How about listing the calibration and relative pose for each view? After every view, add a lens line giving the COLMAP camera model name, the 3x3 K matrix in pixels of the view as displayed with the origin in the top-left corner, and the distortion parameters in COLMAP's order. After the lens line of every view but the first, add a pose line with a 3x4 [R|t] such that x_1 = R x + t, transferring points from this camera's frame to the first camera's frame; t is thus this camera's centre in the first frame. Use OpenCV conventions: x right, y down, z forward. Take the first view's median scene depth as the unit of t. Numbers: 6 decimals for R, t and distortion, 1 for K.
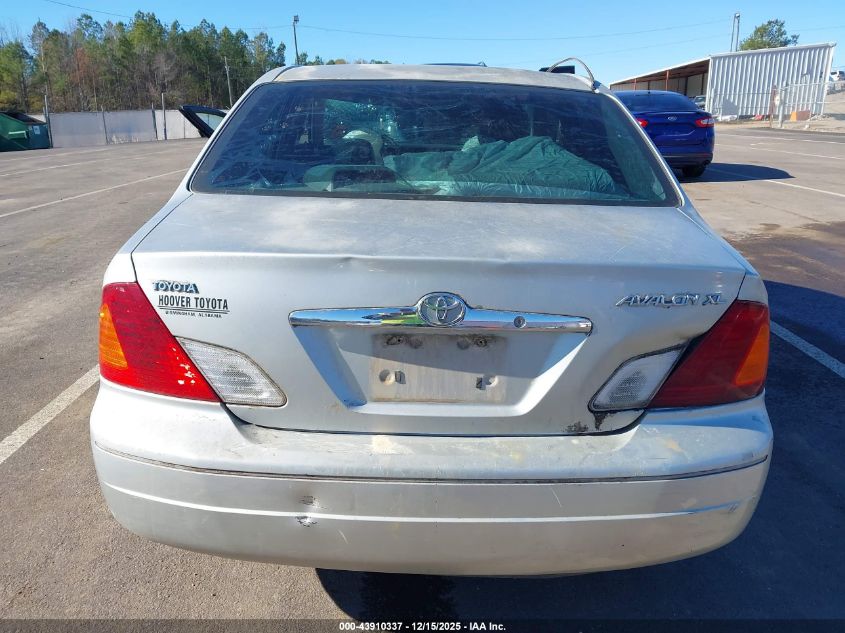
lens RADIAL K [[731.0, 0, 422.5], [0, 731.0, 316.5], [0, 0, 1]] dist [0.123020, -0.226731]
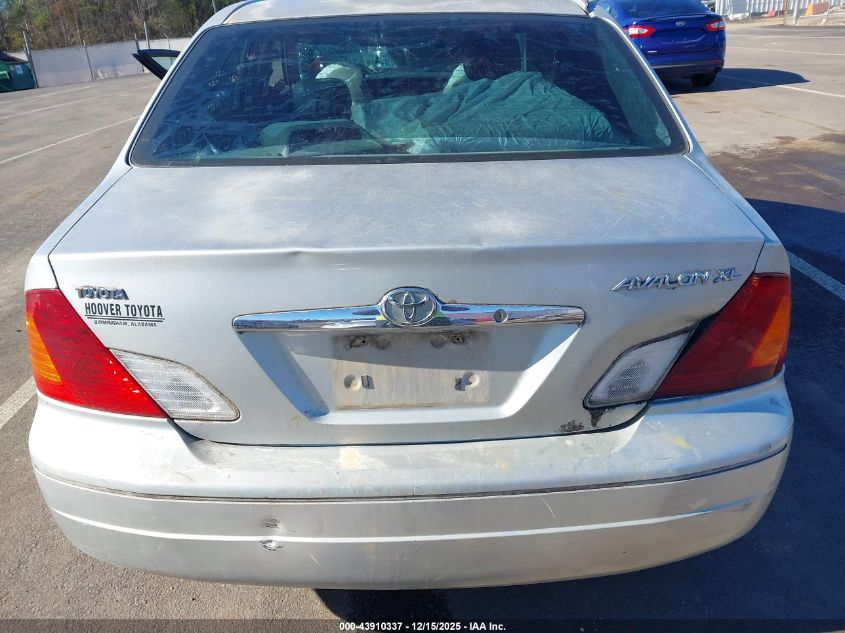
lens RADIAL K [[720.1, 0, 422.5], [0, 720.1, 316.5], [0, 0, 1]] dist [0.058752, -0.094455]
pose [[0.998685, -0.046115, -0.022416, 0.056174], [0.048466, 0.991694, 0.119135, -0.091151], [0.016736, -0.120065, 0.992625, 0.149361]]
